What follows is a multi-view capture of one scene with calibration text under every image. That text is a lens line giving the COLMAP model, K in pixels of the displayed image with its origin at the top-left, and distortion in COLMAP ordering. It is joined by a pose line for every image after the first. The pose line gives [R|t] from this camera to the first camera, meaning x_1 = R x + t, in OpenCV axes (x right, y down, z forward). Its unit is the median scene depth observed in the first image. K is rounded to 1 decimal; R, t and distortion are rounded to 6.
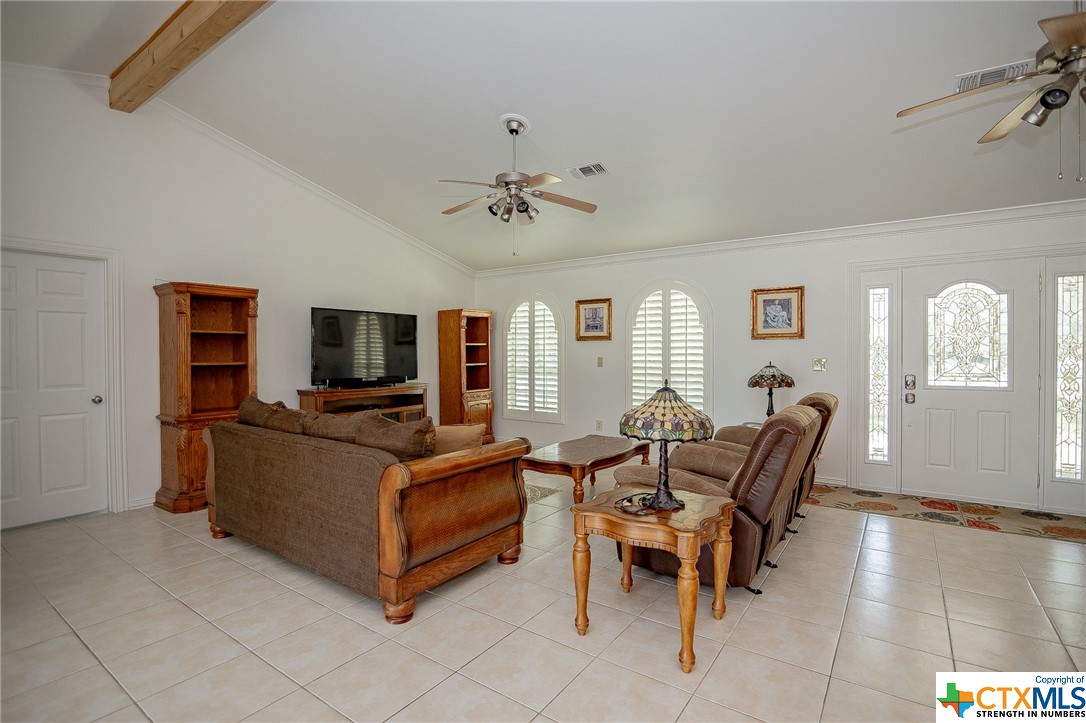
lens RADIAL K [[511.8, 0, 539.6], [0, 511.8, 355.7], [0, 0, 1]] dist [-0.020245, 0.003062]
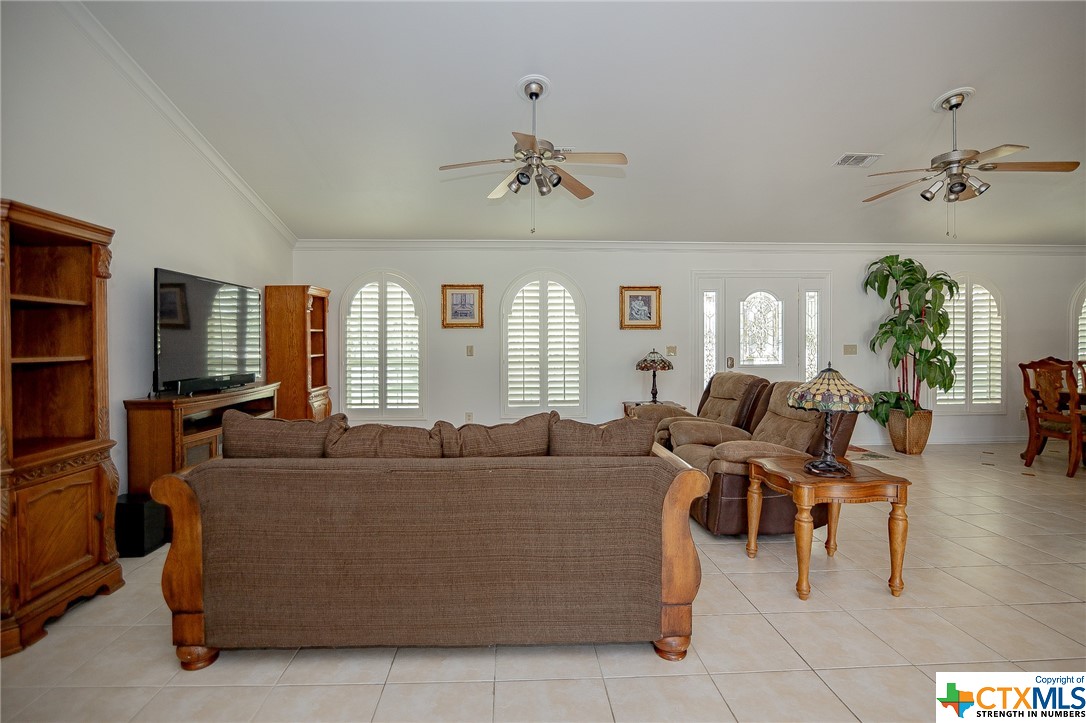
lens RADIAL K [[511.8, 0, 521.6], [0, 511.8, 347.4], [0, 0, 1]] dist [-0.020245, 0.003062]
pose [[0.790320, -0.006397, 0.612661, -0.442707], [0.004390, 0.999979, 0.004779, 0.002135], [-0.612679, -0.001088, 0.790331, 0.213467]]
